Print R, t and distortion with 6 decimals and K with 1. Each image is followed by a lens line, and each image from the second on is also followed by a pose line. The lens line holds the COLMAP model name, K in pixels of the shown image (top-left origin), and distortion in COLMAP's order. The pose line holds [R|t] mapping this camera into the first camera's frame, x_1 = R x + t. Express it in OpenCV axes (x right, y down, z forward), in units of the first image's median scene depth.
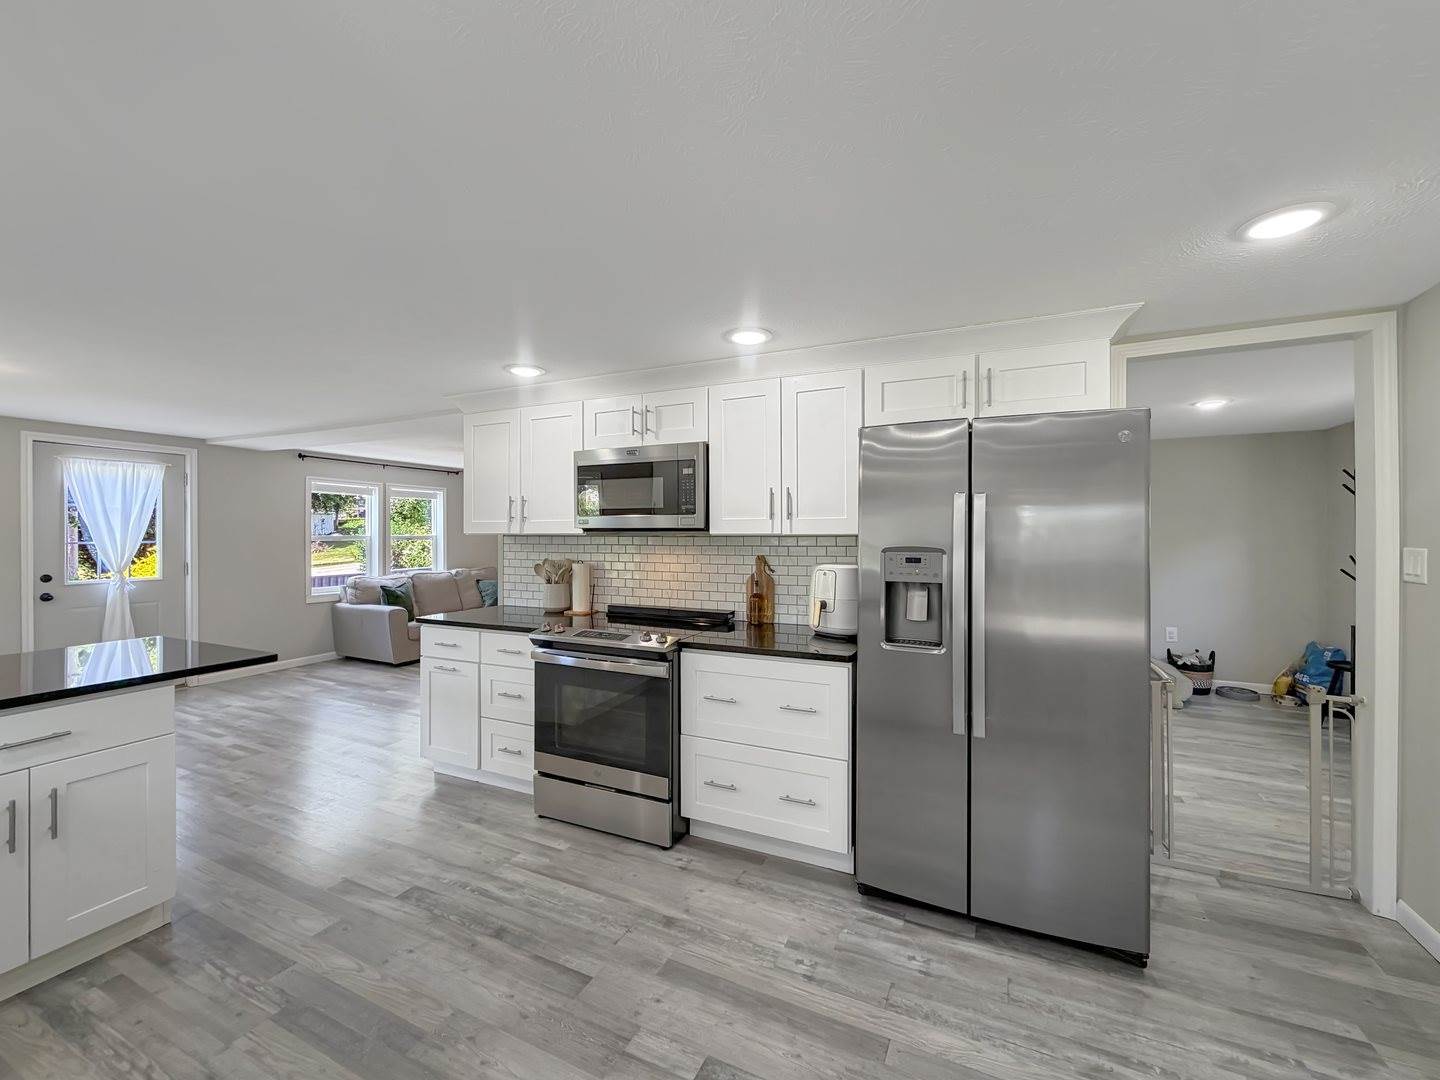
lens RADIAL K [[588.8, 0, 713.6], [0, 588.8, 531.7], [0, 0, 1]] dist [-0.000383, -0.000774]
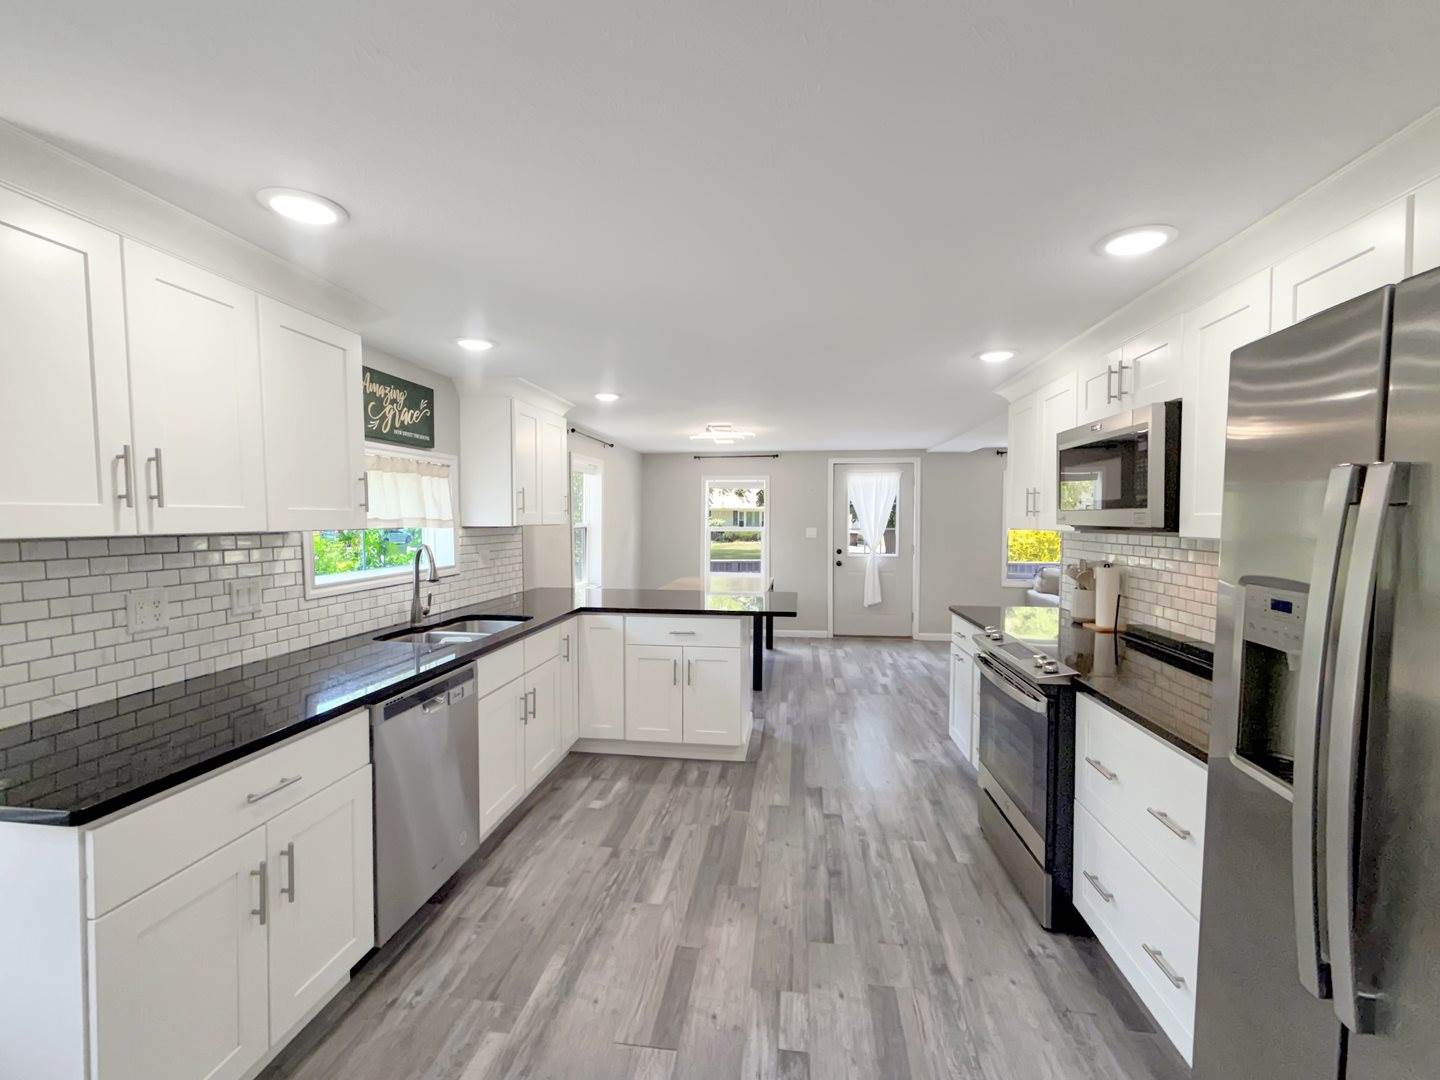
lens RADIAL K [[617.5, 0, 717.7], [0, 617.5, 544.0], [0, 0, 1]] dist [0.001924, 0.000599]
pose [[0.309595, 0.040994, -0.949984, 0.502445], [0.001712, 0.999045, 0.043669, -0.019621], [0.950867, -0.015146, 0.309229, 0.289963]]
